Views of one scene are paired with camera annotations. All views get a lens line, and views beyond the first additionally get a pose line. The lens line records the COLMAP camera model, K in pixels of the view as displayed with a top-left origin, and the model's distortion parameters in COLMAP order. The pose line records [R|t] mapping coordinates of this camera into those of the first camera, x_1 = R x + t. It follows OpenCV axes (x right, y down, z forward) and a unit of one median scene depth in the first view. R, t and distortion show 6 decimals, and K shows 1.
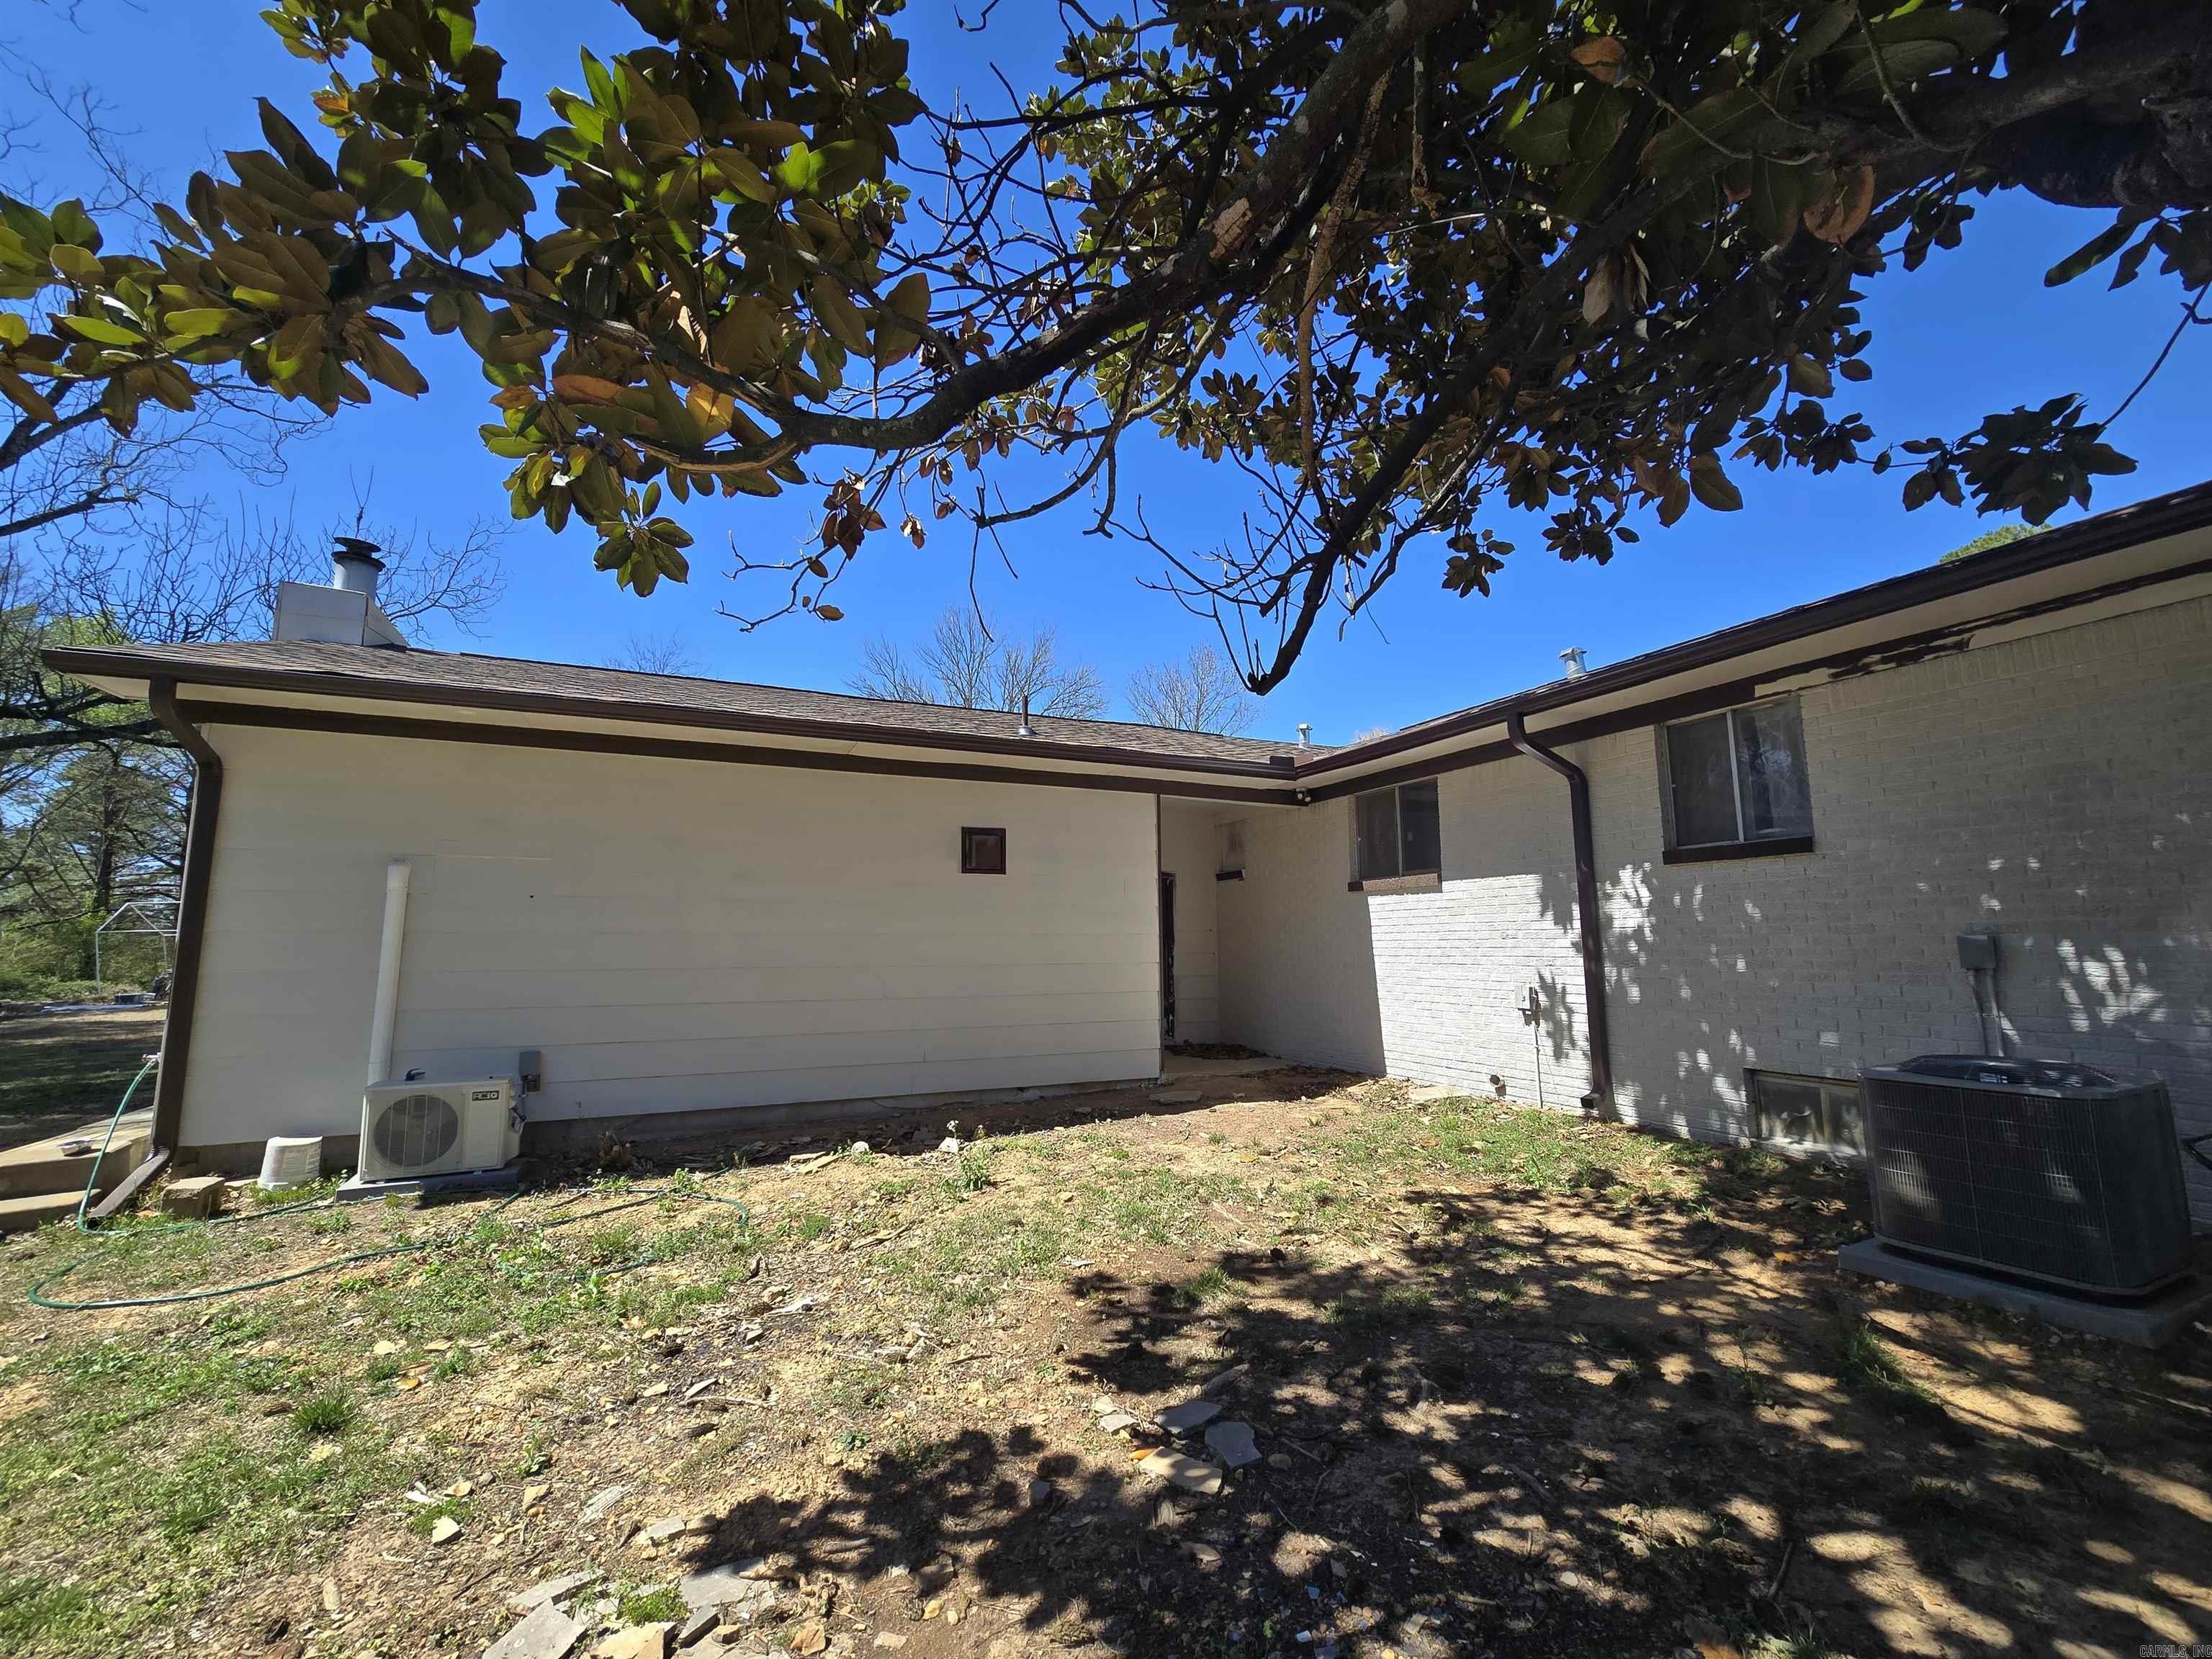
lens RADIAL K [[906.4, 0, 1096.8], [0, 906.4, 828.2], [0, 0, 1]] dist [-0.004459, 0.000669]
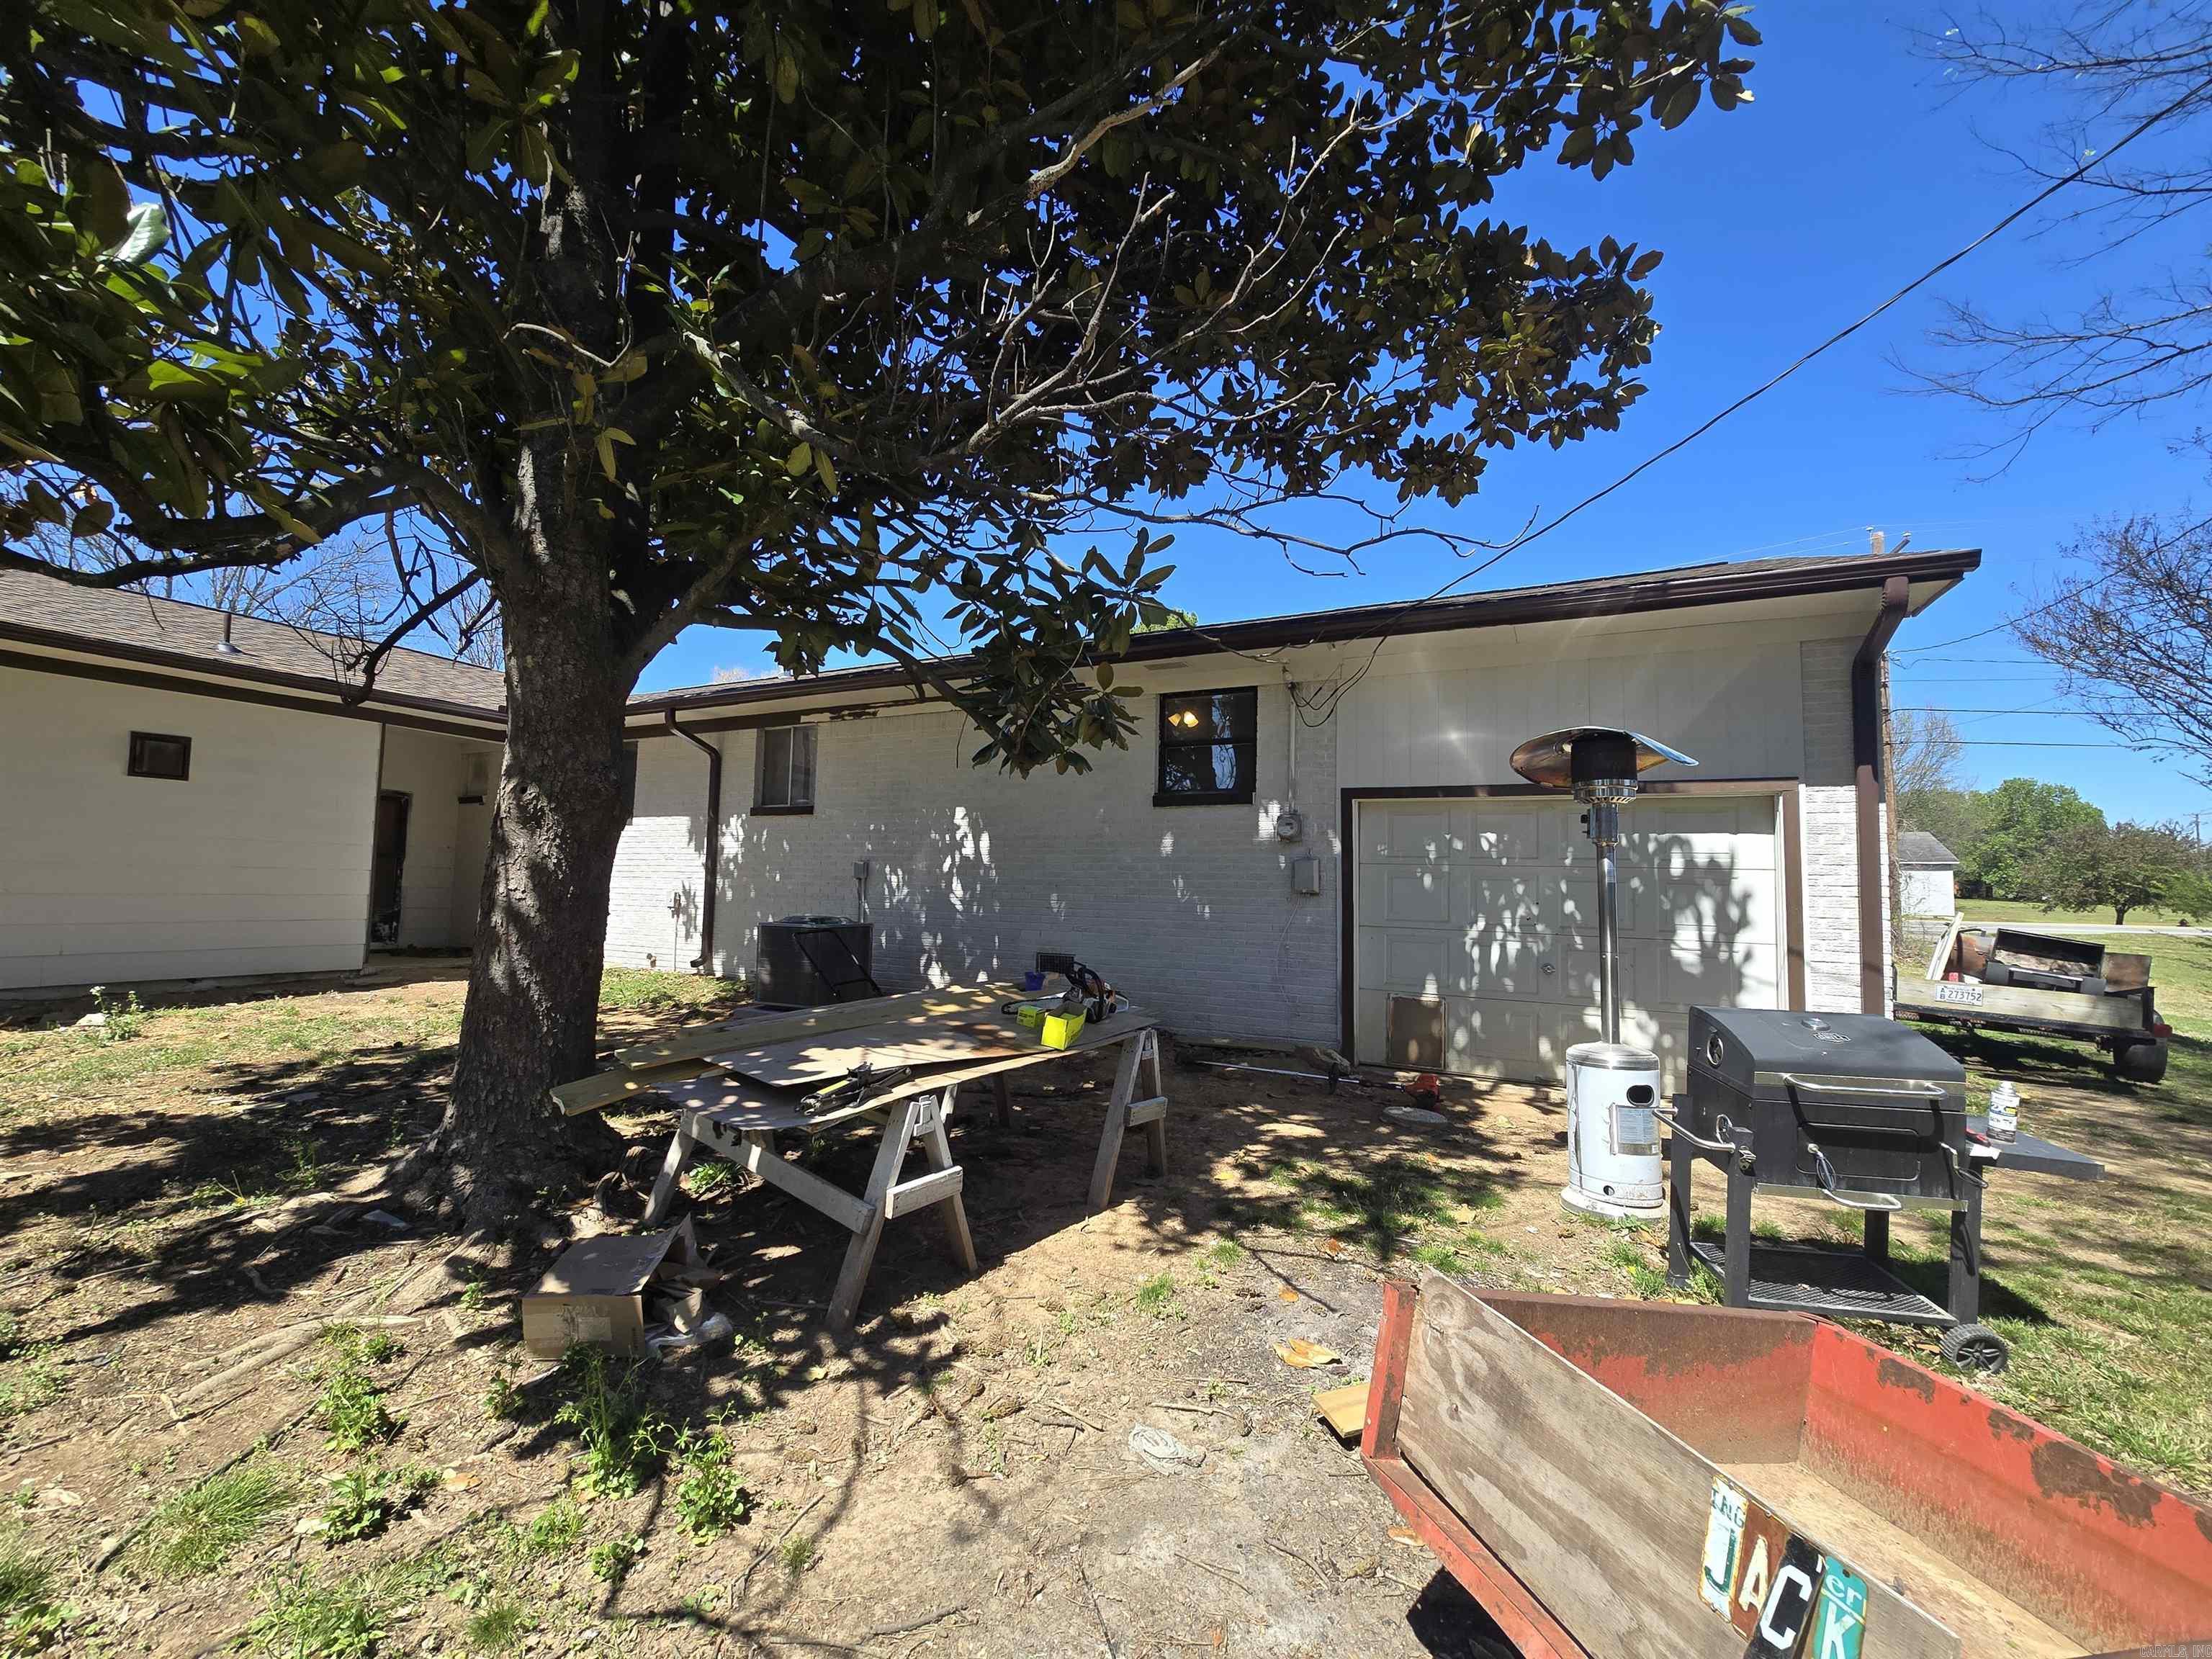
lens RADIAL K [[906.4, 0, 1096.8], [0, 906.4, 828.2], [0, 0, 1]] dist [-0.004459, 0.000669]
pose [[0.781923, 0.064893, 0.619989, 0.099685], [-0.106125, 0.993906, 0.029814, -0.048570], [-0.614275, -0.089109, 0.784044, -0.611768]]
